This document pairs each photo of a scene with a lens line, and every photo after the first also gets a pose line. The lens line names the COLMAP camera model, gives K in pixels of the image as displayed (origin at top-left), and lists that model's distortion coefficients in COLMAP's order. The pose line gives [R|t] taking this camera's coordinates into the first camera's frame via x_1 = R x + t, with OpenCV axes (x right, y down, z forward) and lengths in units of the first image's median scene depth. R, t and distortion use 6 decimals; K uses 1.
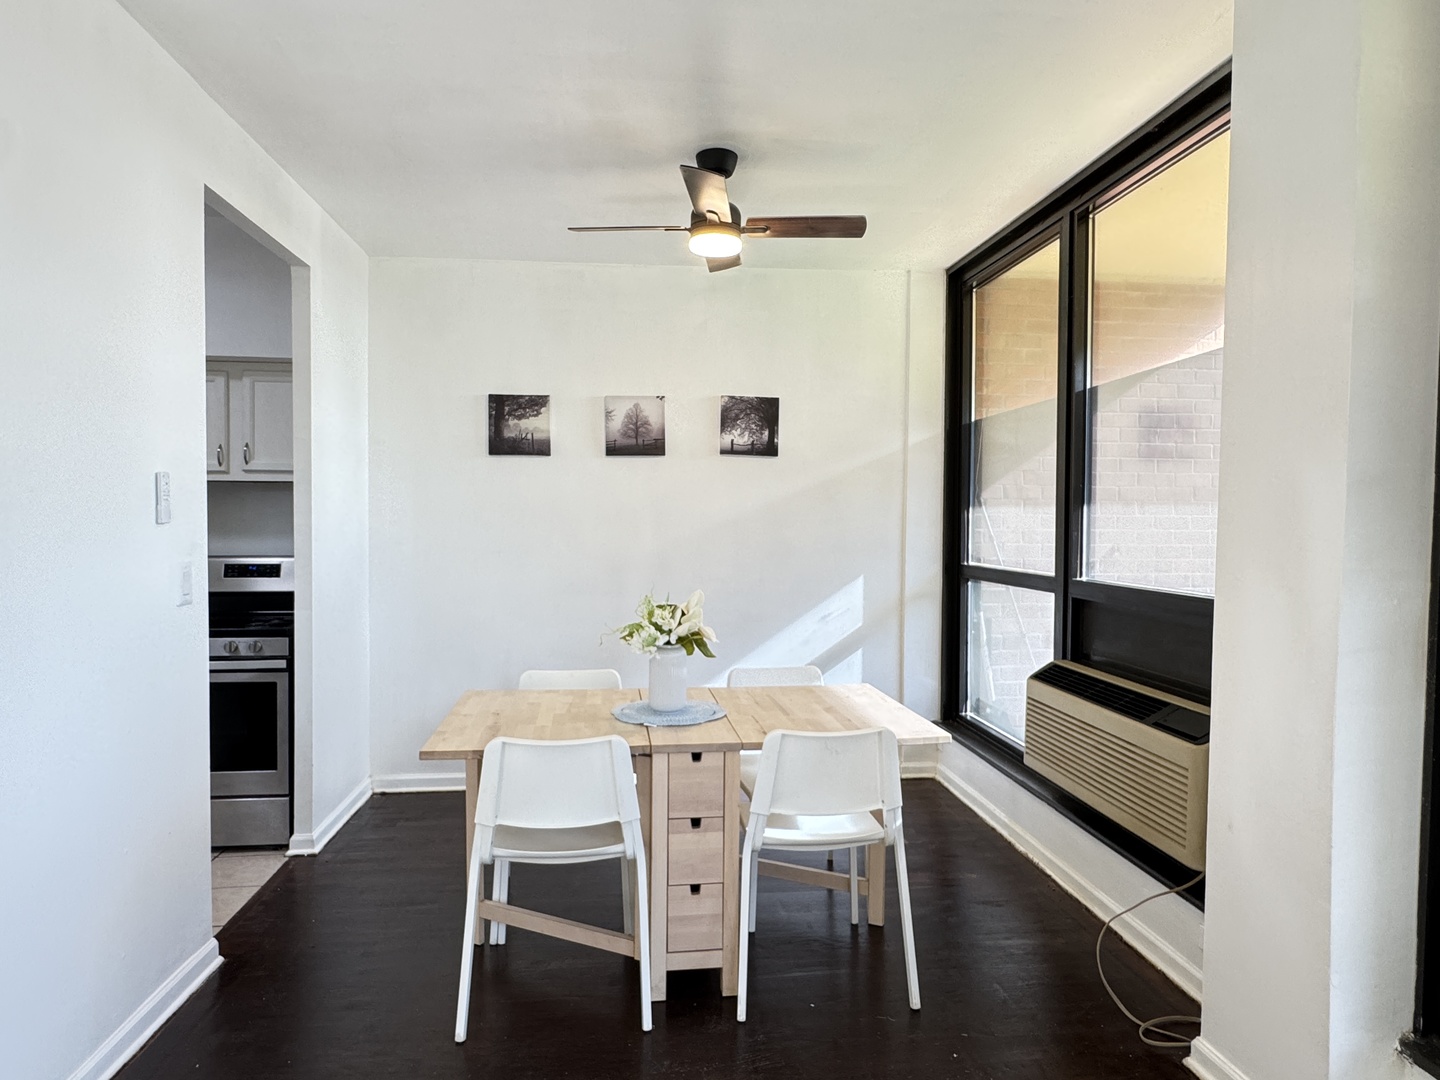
lens RADIAL K [[856.5, 0, 714.4], [0, 856.5, 534.9], [0, 0, 1]] dist [-0.011776, -0.001174]
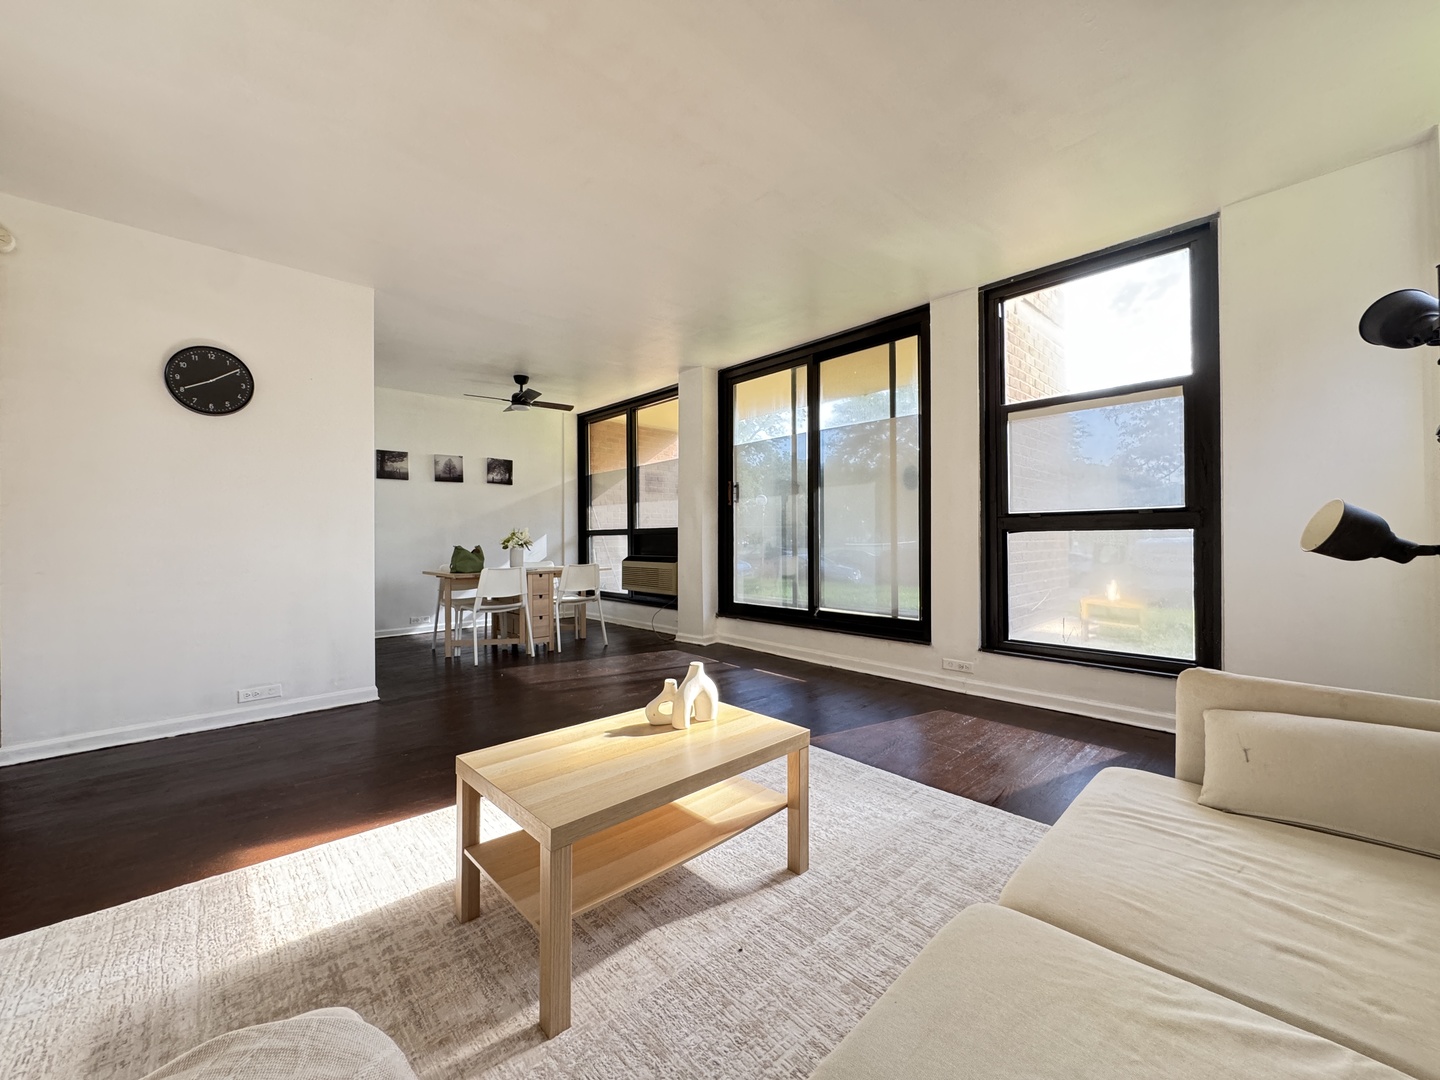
lens RADIAL K [[576.0, 0, 718.5], [0, 576.0, 533.0], [0, 0, 1]] dist [-0.003355, -0.000041]
pose [[0.801162, -0.007488, 0.598400, -0.463884], [0.025513, 0.999440, -0.021651, 0.098962], [-0.597903, 0.032613, 0.800905, -0.672106]]
